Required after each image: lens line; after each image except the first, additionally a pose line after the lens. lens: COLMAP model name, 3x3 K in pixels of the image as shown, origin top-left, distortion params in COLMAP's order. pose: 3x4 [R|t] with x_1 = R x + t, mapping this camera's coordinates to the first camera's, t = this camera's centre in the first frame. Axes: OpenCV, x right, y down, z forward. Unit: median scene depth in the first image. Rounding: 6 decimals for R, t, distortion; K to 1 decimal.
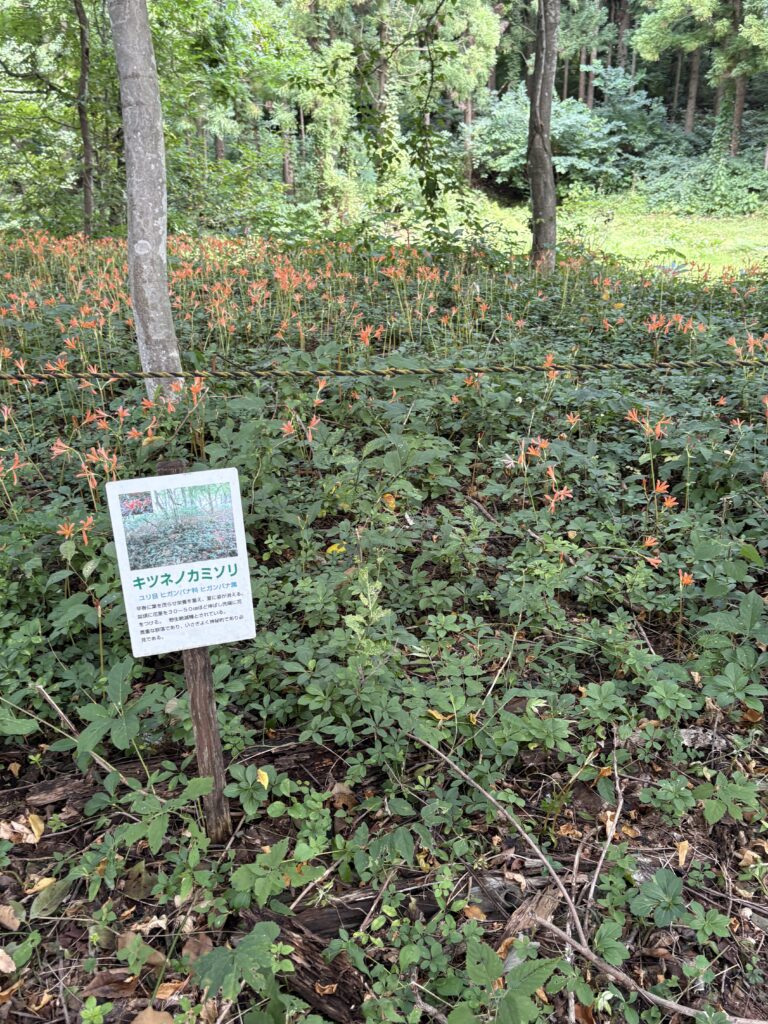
lens RADIAL K [[893.5, 0, 384.7], [0, 893.5, 511.8], [0, 0, 1]] dist [-0.002834, -0.001504]
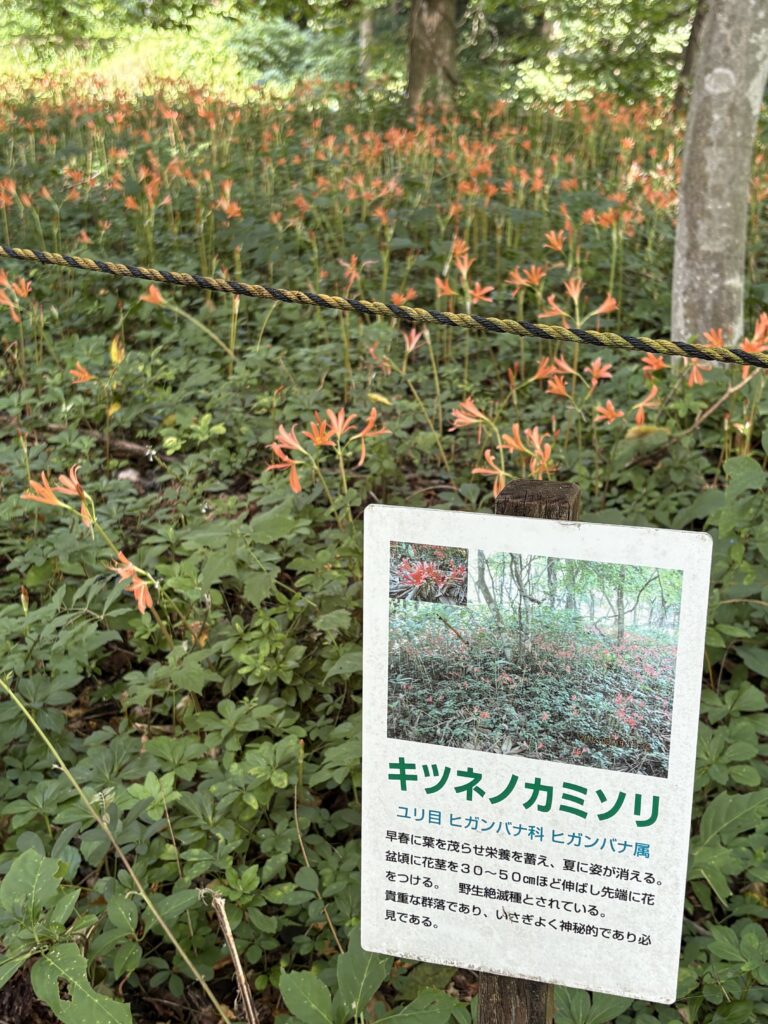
lens RADIAL K [[1432.3, 0, 384.5], [0, 1432.3, 510.9], [0, 0, 1]] dist [0.116051, 0.000000]
pose [[0.875436, 0.202580, -0.438832, -0.031717], [-0.216359, 0.976129, 0.018997, -0.040751], [0.432205, 0.078315, 0.898368, 0.425364]]
